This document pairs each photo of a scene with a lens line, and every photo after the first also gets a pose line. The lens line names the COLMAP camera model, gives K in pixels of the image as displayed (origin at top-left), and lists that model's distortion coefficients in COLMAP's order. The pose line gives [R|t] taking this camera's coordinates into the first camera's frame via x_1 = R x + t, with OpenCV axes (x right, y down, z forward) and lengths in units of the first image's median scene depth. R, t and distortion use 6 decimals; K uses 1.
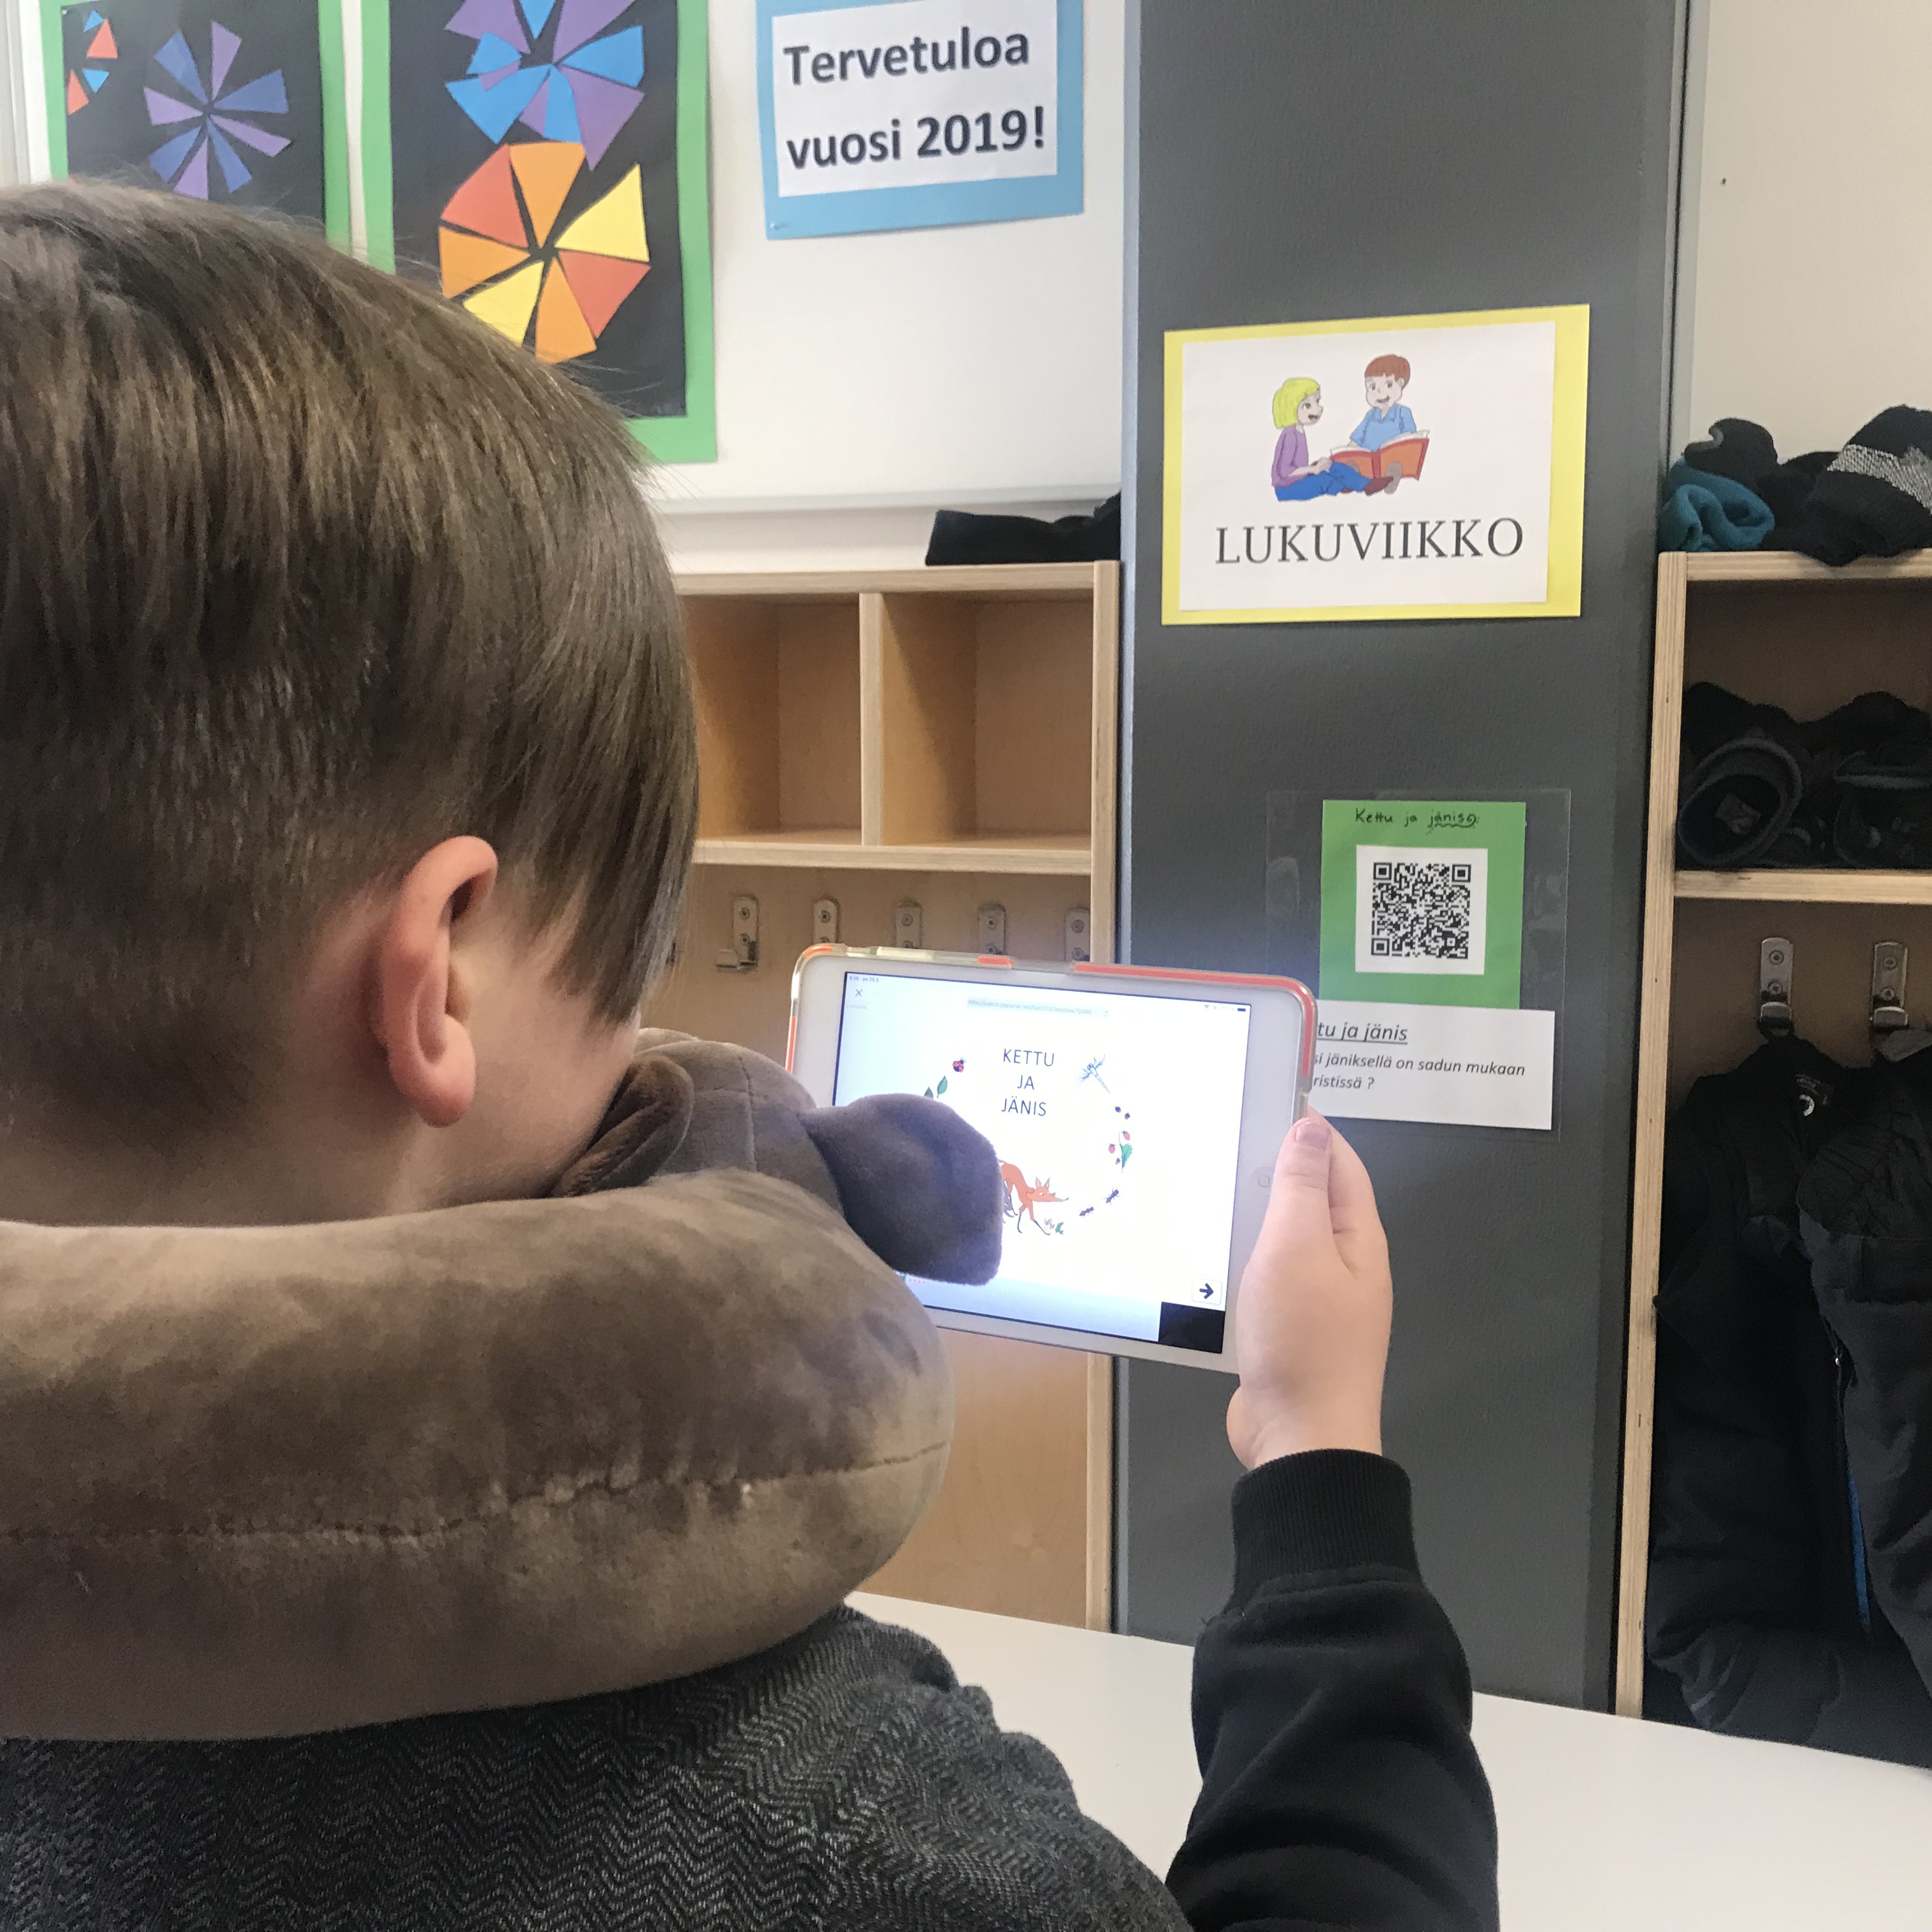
lens RADIAL K [[2056.8, 0, 966.2], [0, 2056.8, 923.4], [0, 0, 1]] dist [0.013591, 0.008205]
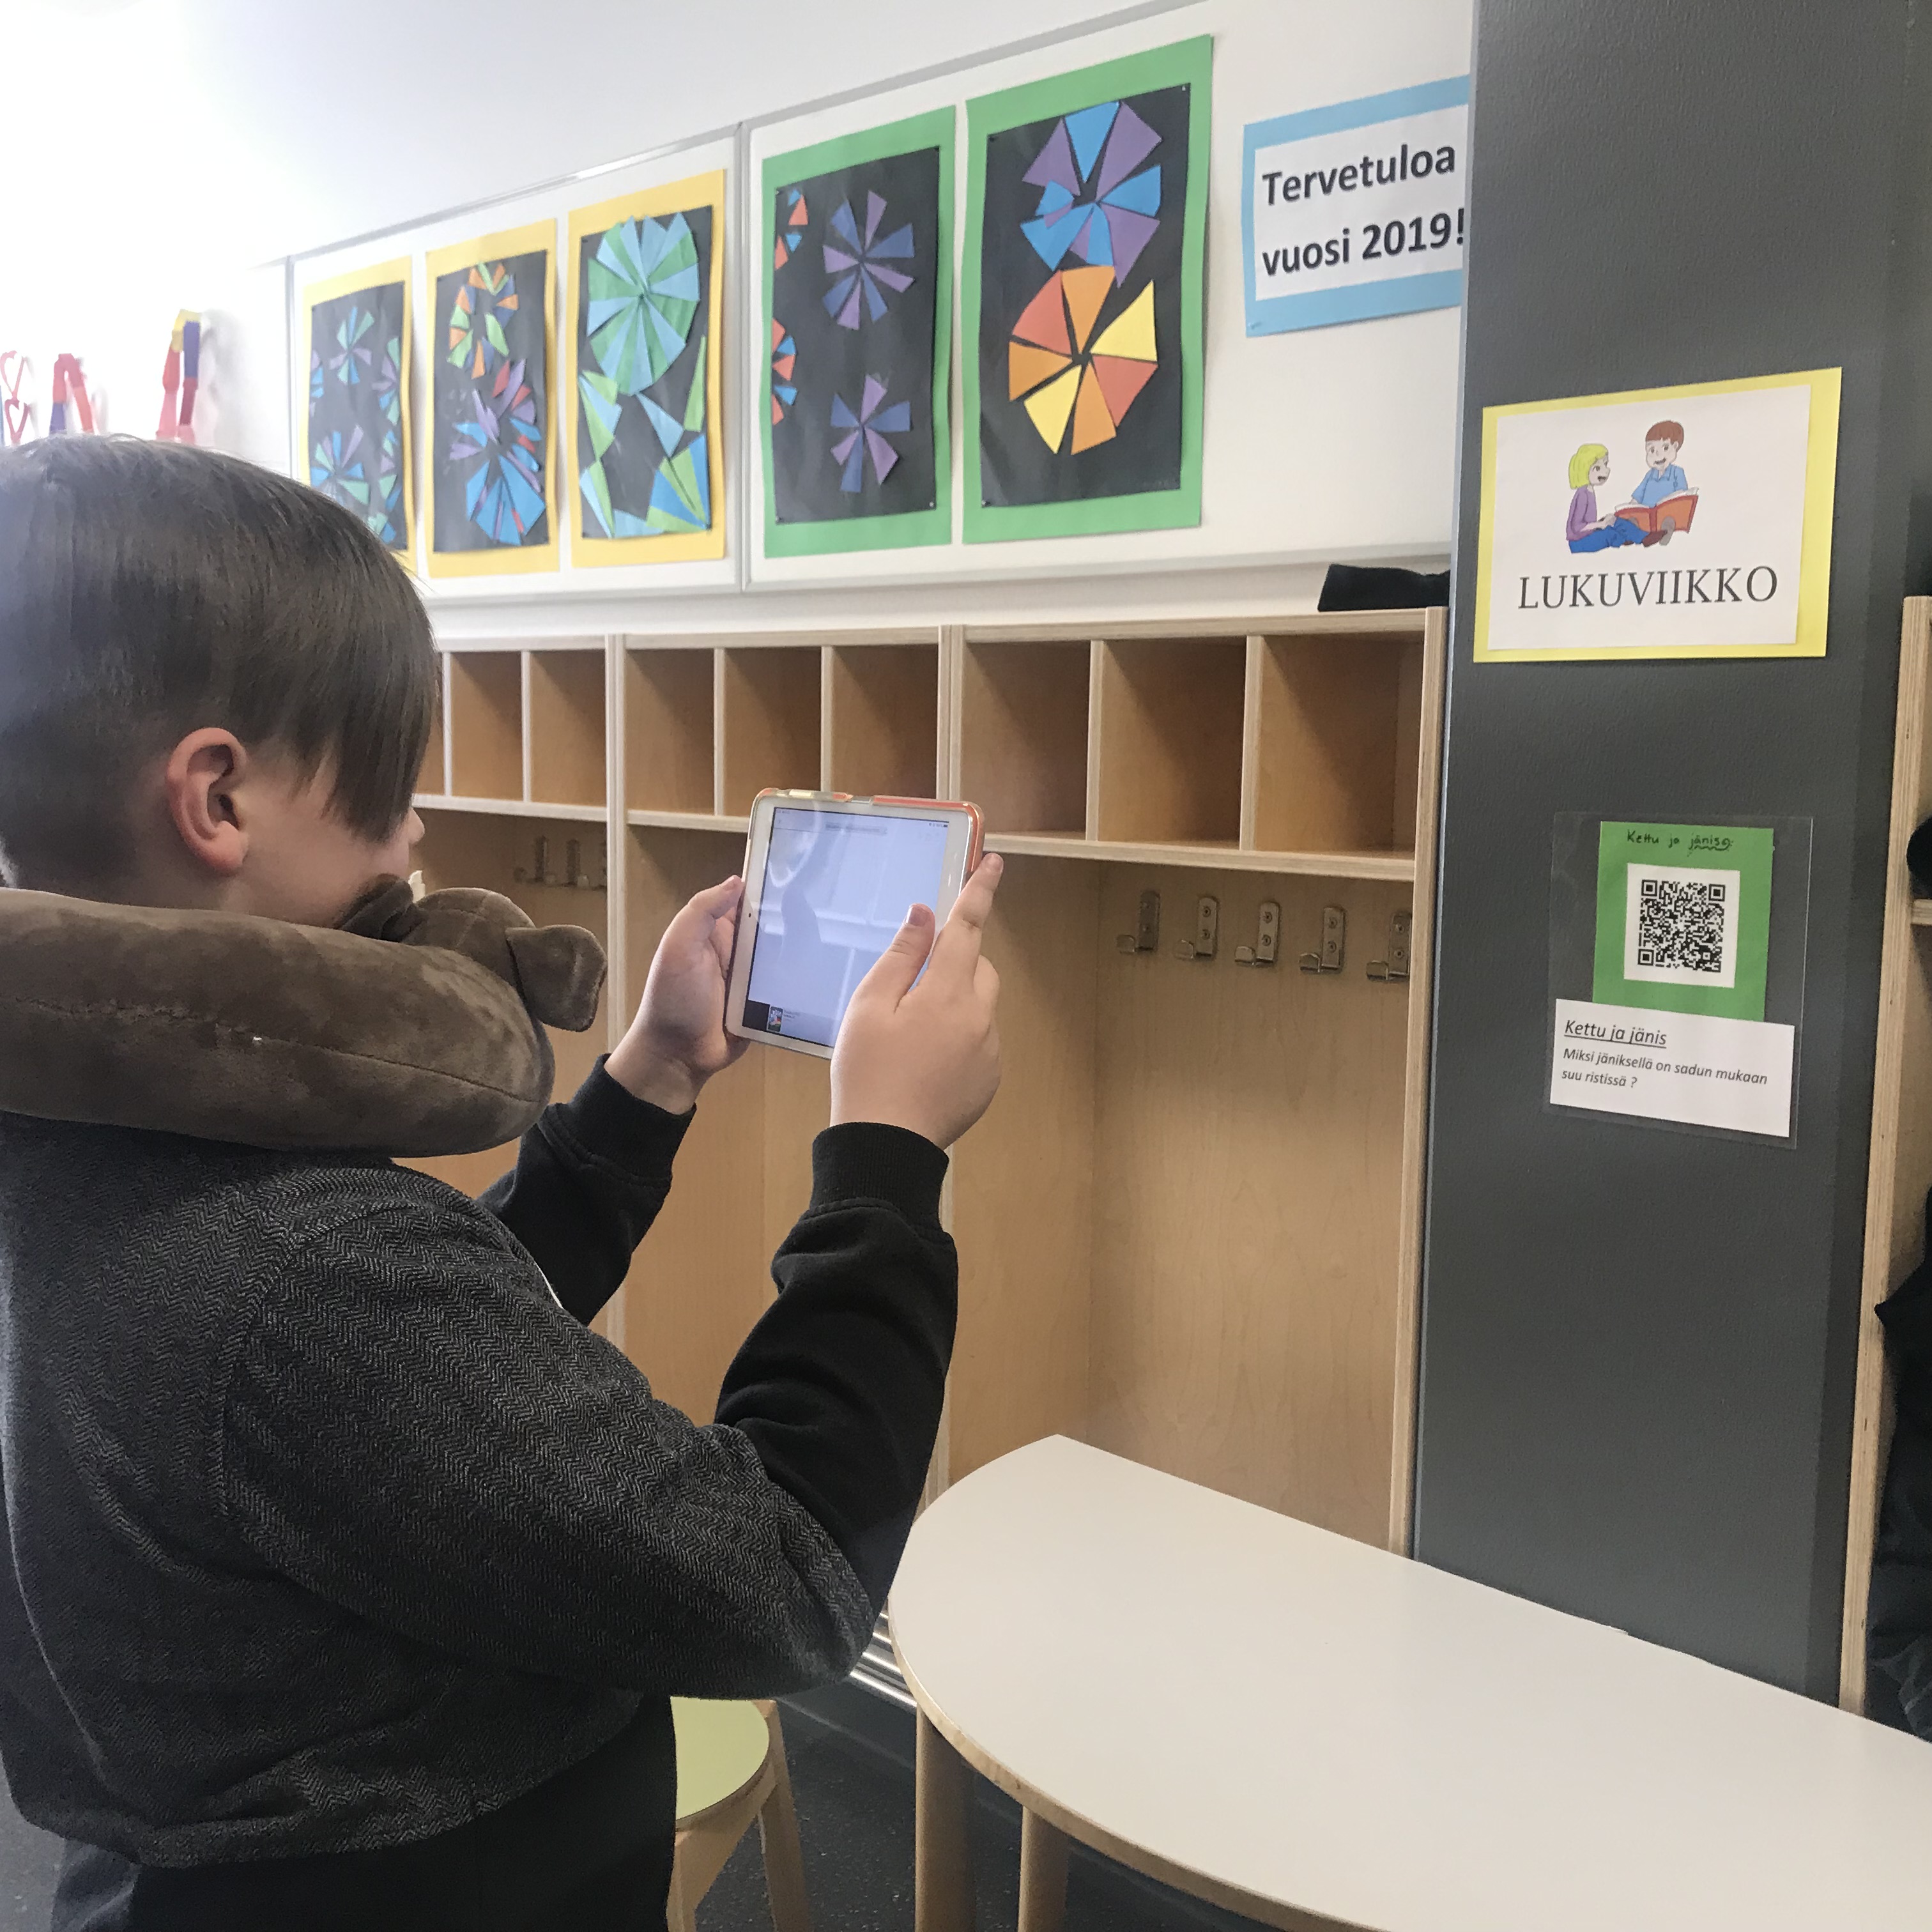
lens RADIAL K [[2056.8, 0, 966.2], [0, 2056.8, 923.4], [0, 0, 1]] dist [0.013591, 0.008205]
pose [[0.906437, 0.059372, -0.418146, 0.328969], [-0.069772, 0.997517, -0.009612, 0.028992], [0.416537, 0.037888, 0.908329, -0.146010]]
